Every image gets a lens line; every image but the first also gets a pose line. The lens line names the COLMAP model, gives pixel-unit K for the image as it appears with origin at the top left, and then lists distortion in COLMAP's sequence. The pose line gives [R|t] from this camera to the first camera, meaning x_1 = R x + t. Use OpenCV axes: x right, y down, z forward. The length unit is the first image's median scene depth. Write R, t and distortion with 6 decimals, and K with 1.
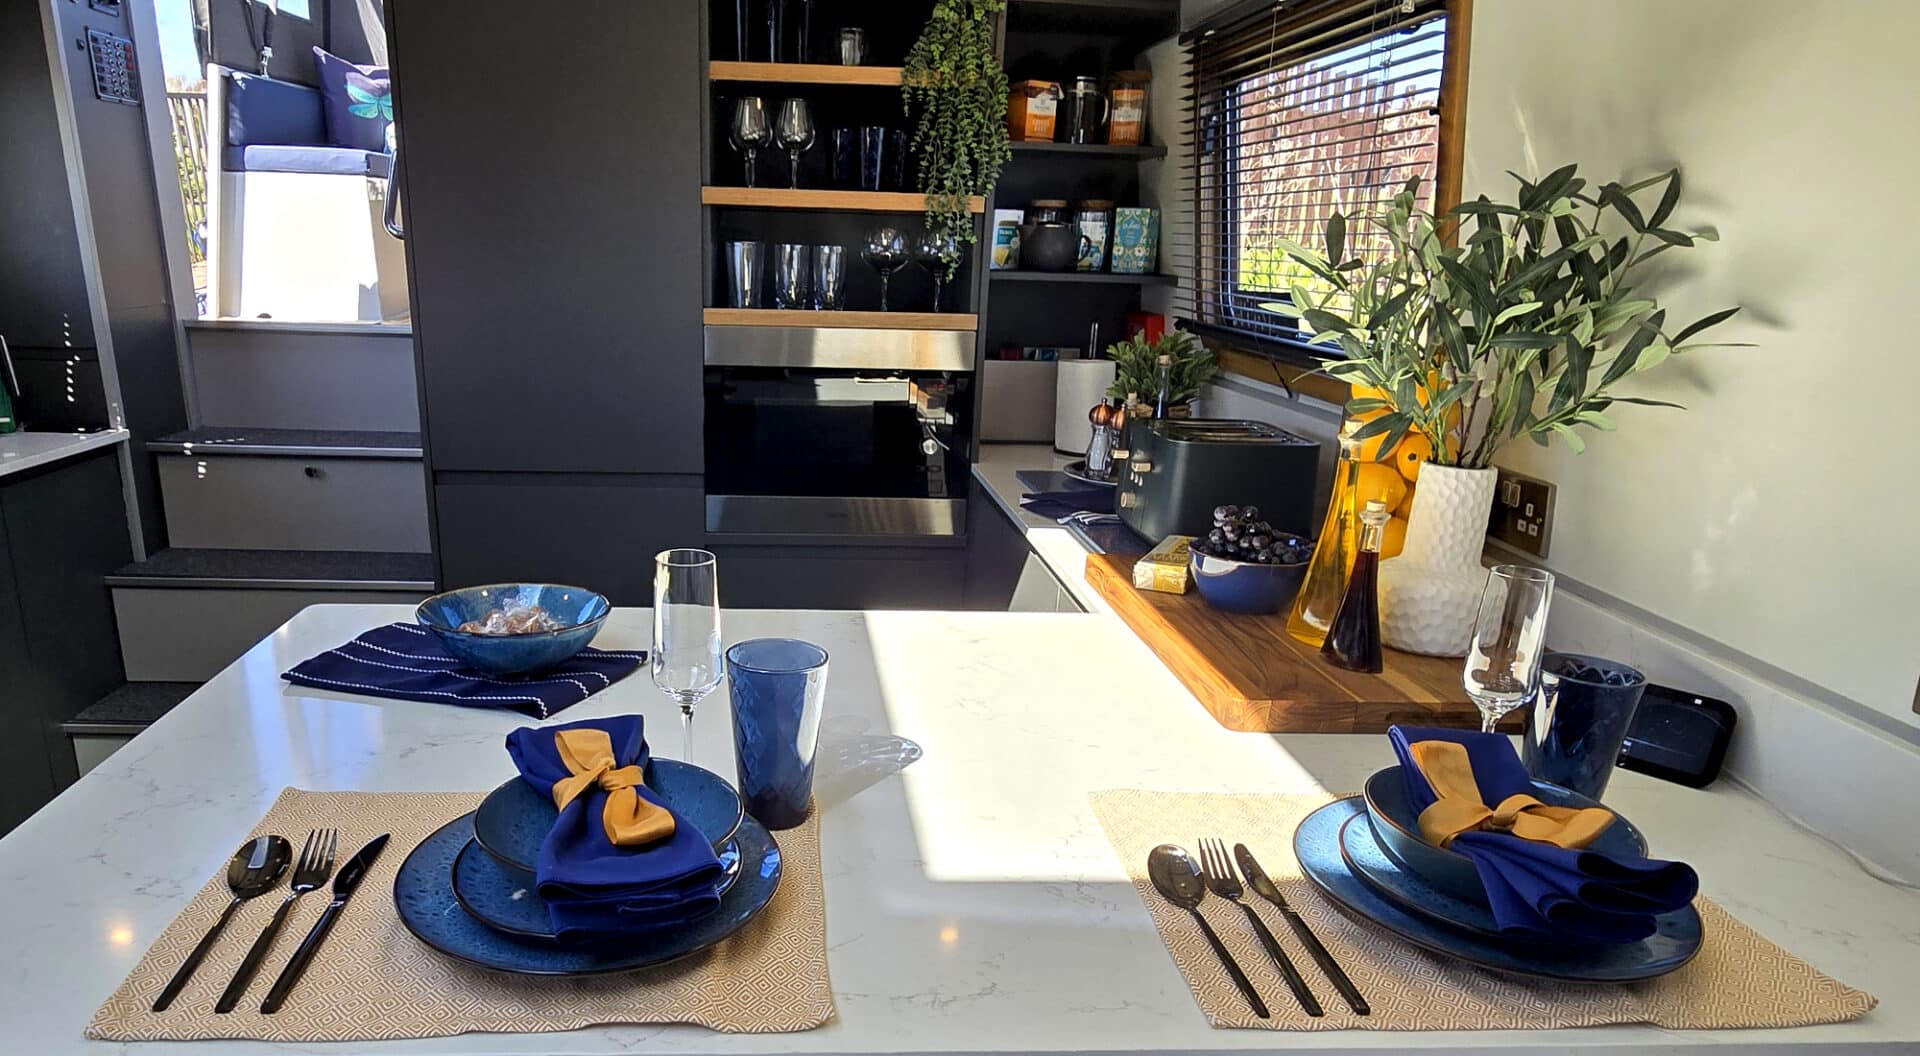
lens RADIAL K [[817.0, 0, 960.0], [0, 817.0, 528.0], [0, 0, 1]] dist [0.001268, -0.013097]
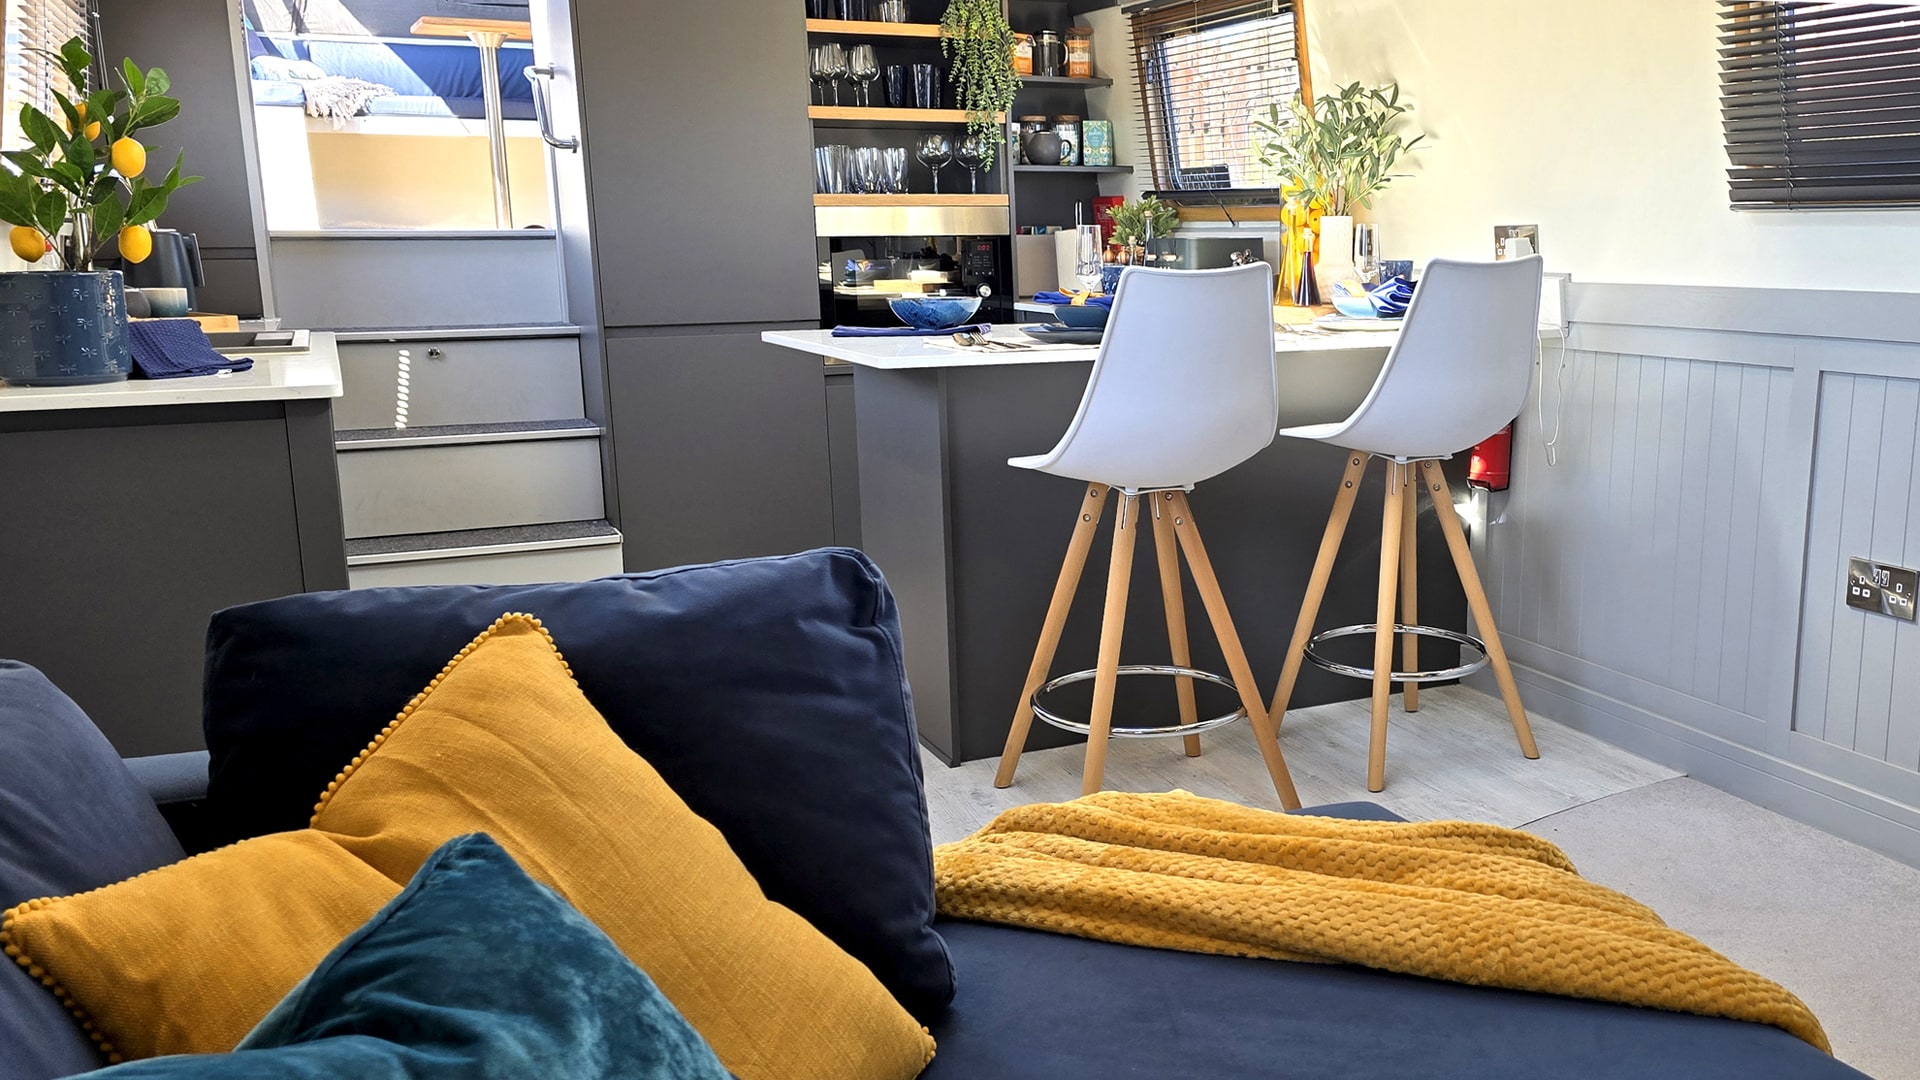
lens RADIAL K [[1507.9, 0, 960.0], [0, 1507.9, 540.0], [0, 0, 1]] dist [-0.006432, -0.003066]
pose [[0.941545, -0.097506, 0.322467, -0.946828], [0.144169, 0.981741, -0.124093, 0.623742], [-0.304479, 0.163329, 0.938411, -1.280984]]
